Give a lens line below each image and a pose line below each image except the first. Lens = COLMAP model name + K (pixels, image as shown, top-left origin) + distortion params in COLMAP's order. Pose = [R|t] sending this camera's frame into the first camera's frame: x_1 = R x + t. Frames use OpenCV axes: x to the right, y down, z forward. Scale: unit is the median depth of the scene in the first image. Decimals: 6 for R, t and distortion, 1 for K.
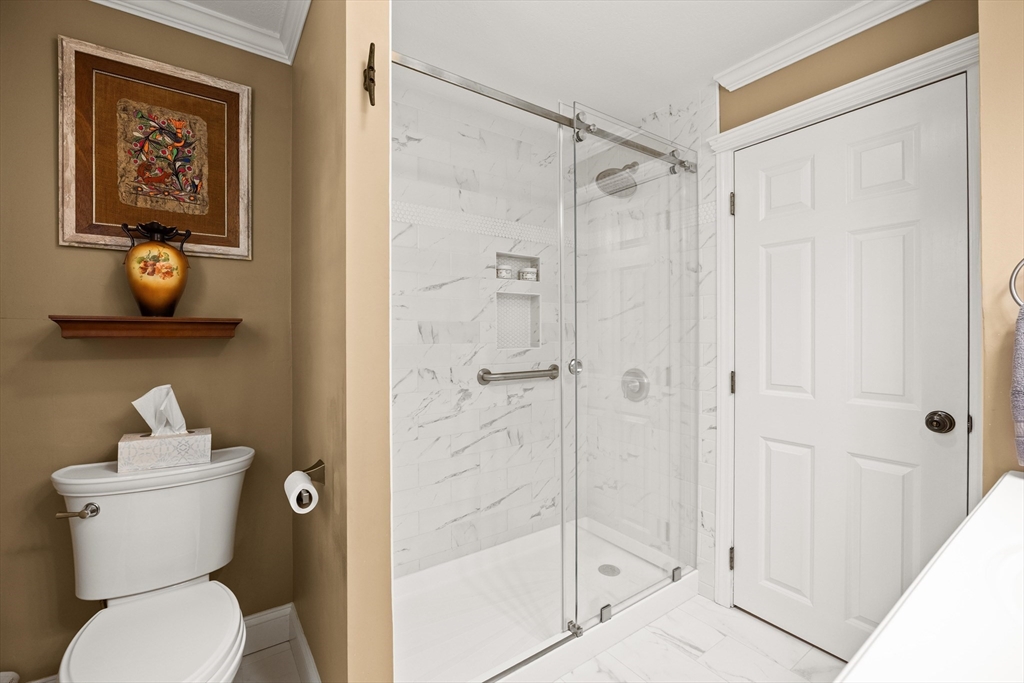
lens RADIAL K [[418.7, 0, 514.0], [0, 418.7, 332.3], [0, 0, 1]] dist [-0.016495, -0.000133]
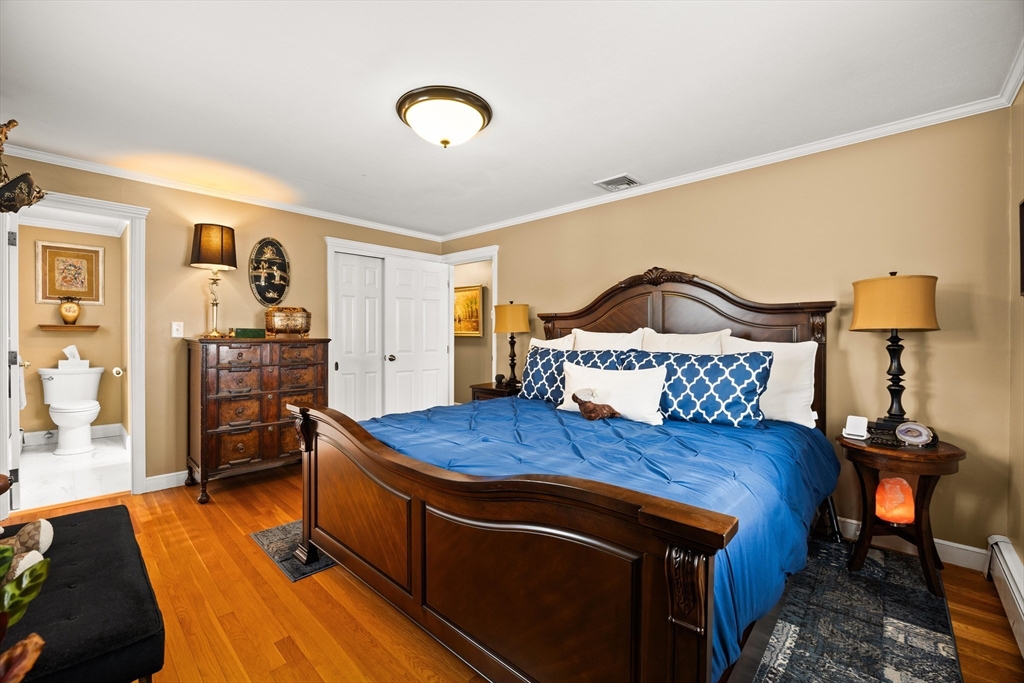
lens RADIAL K [[418.7, 0, 516.9], [0, 418.7, 338.2], [0, 0, 1]] dist [-0.016495, -0.000133]
pose [[0.979184, 0.000820, 0.202974, 1.916288], [-0.001046, 0.999999, 0.001006, 0.062038], [-0.202973, -0.001198, 0.979184, -2.861178]]
